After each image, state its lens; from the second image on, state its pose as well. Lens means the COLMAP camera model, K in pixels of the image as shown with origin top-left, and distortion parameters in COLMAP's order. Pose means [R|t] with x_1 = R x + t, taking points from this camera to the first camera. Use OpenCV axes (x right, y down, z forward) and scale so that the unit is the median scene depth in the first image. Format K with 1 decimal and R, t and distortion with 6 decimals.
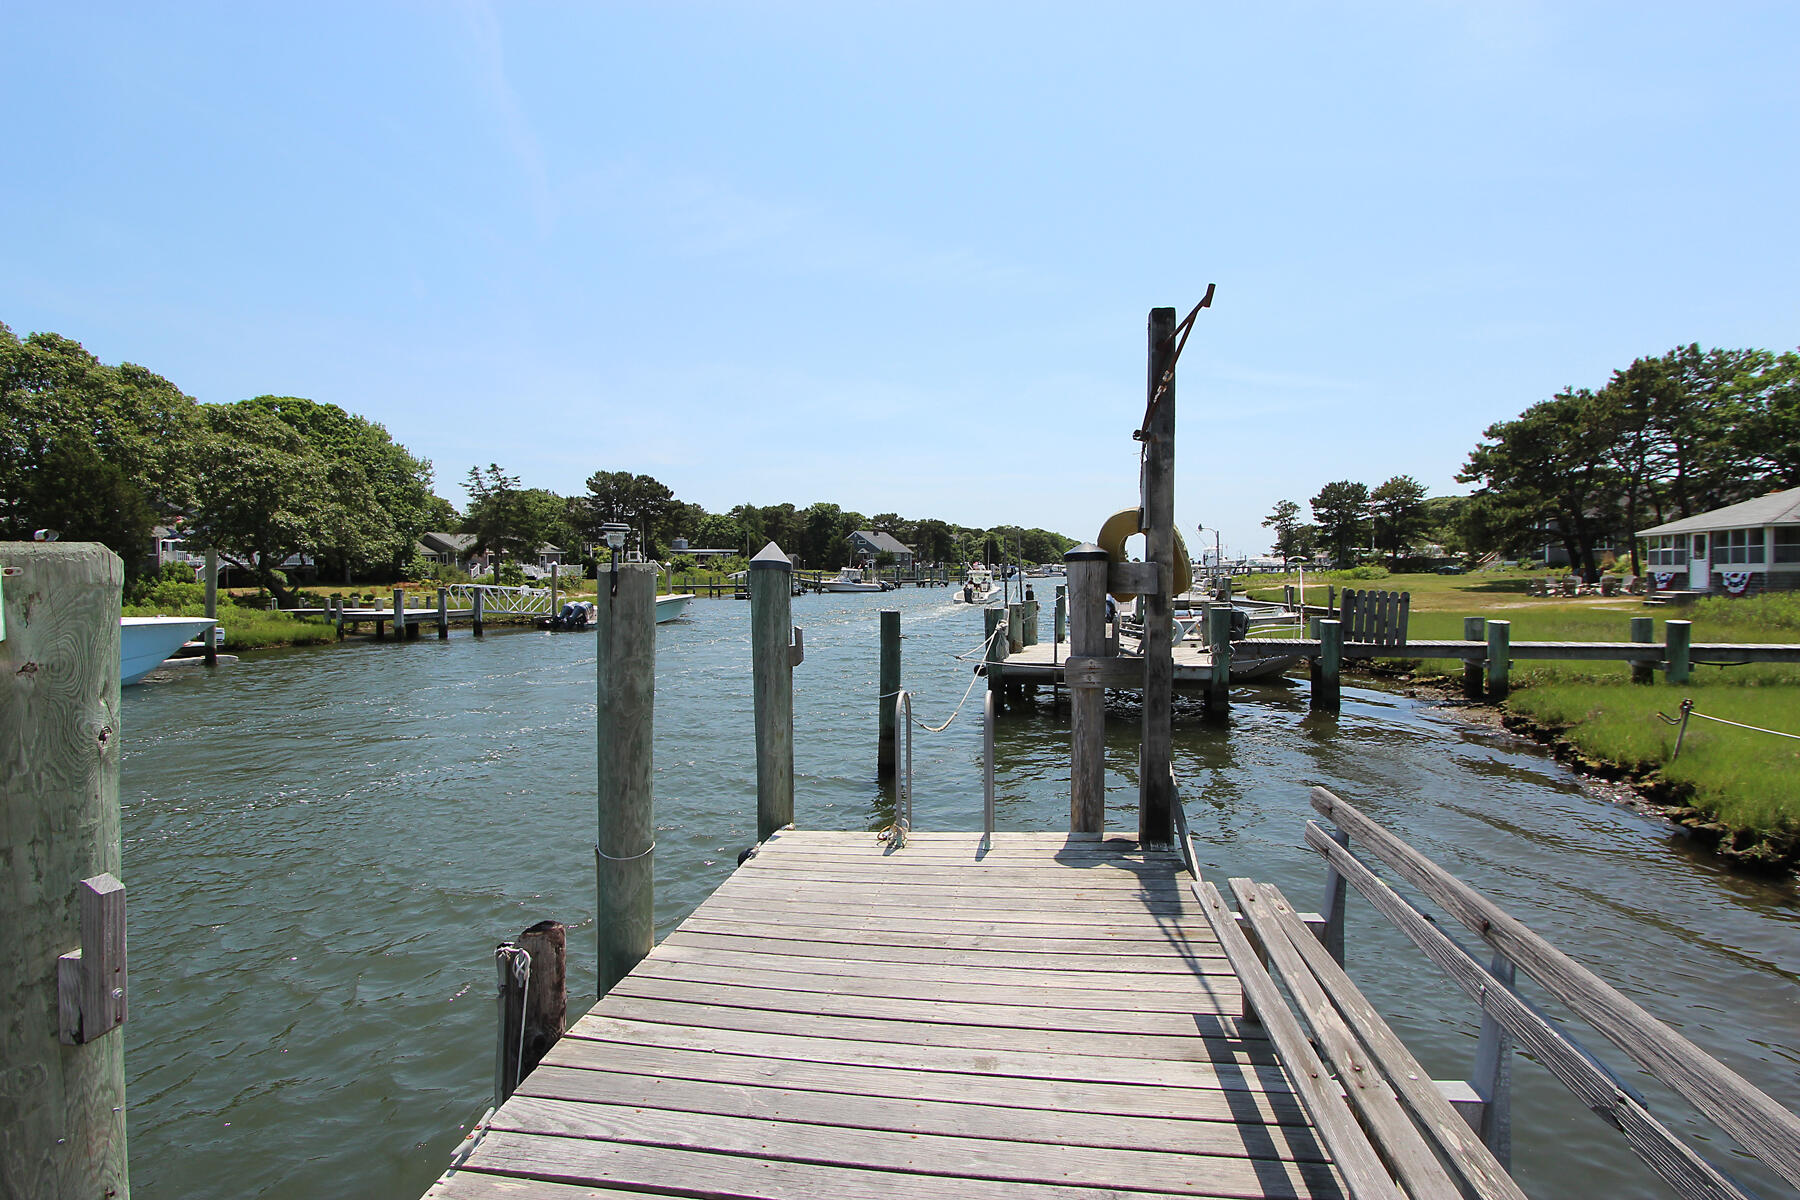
lens RADIAL K [[834.5, 0, 894.2], [0, 834.5, 598.1], [0, 0, 1]] dist [-0.011452, 0.001016]
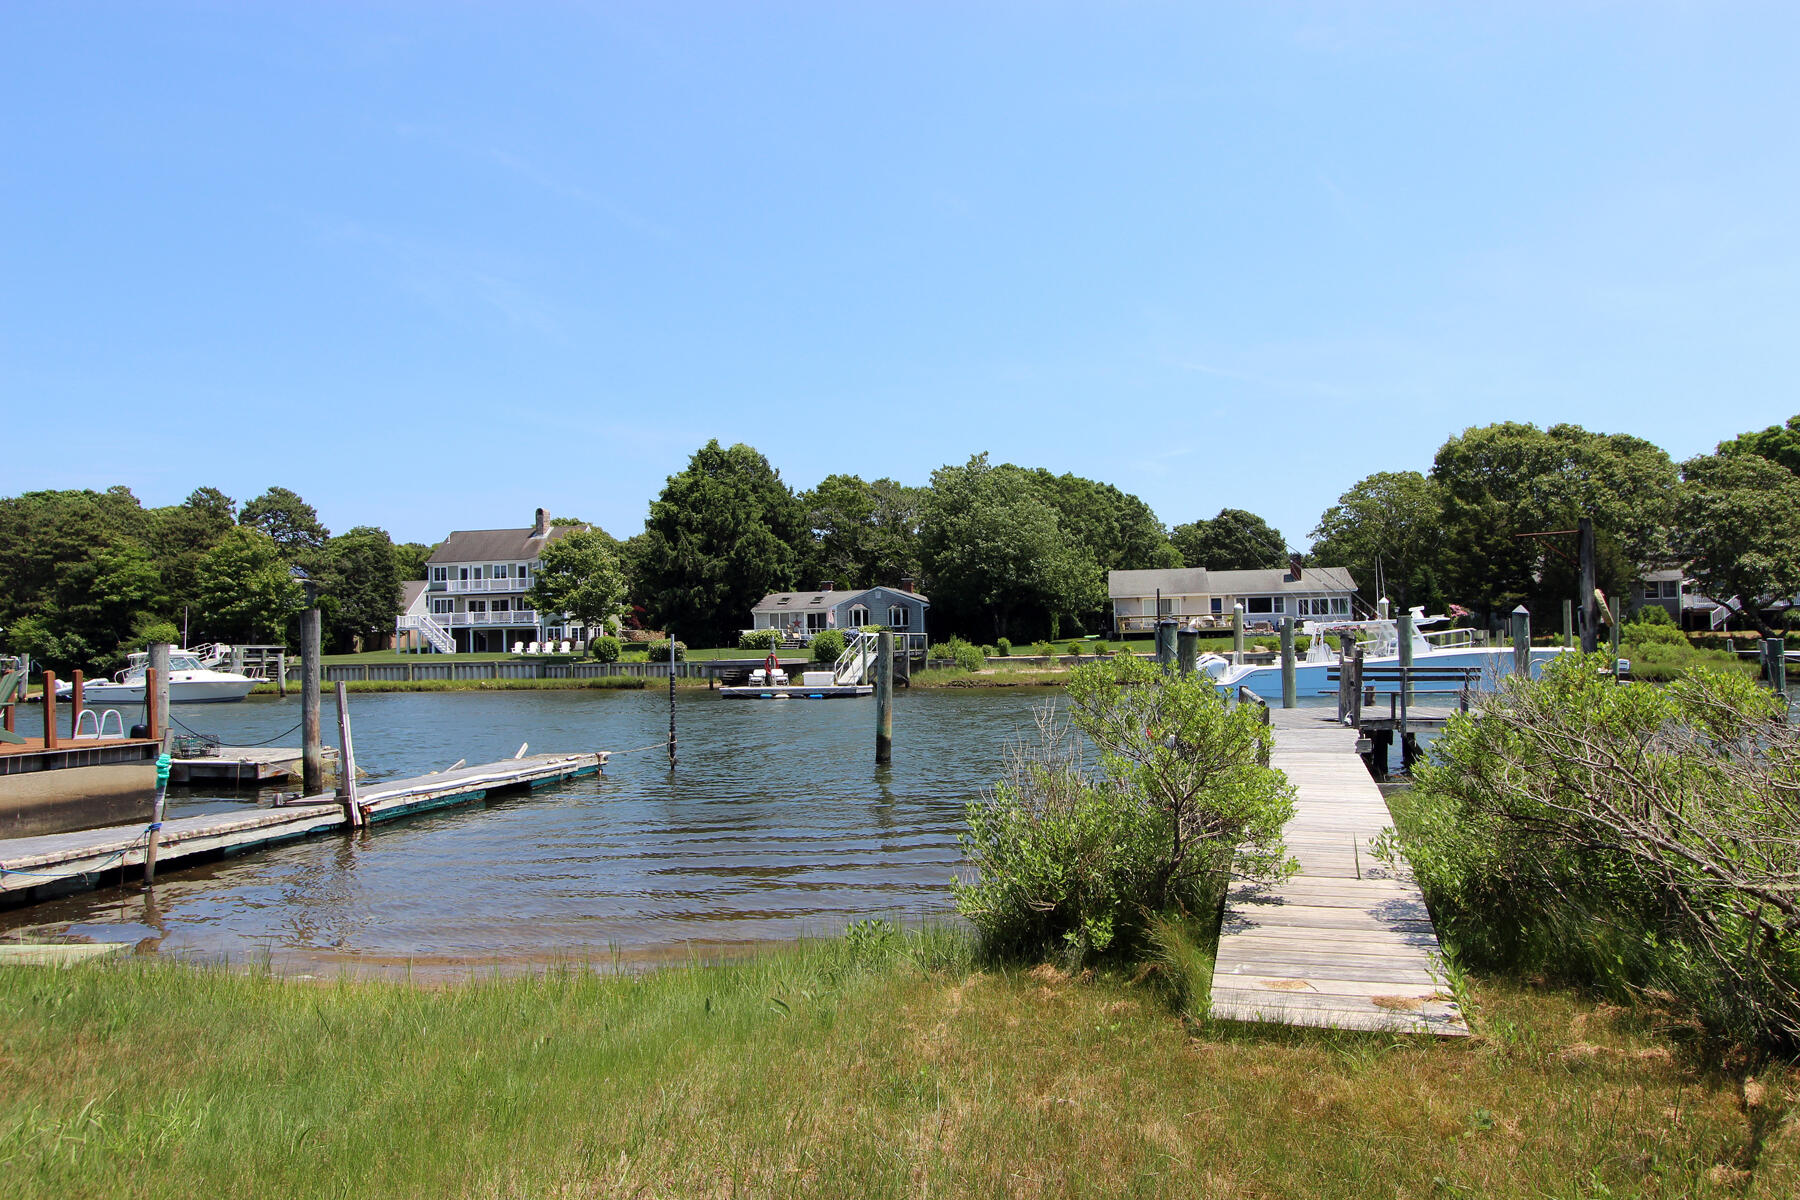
lens RADIAL K [[1197.9, 0, 887.3], [0, 1197.9, 590.7], [0, 0, 1]] dist [-0.042349, 0.012372]
pose [[0.160236, -0.031044, -0.986590, 0.446174], [-0.019280, 0.999216, -0.034573, 0.008421], [0.986890, 0.024562, 0.159512, -0.227620]]
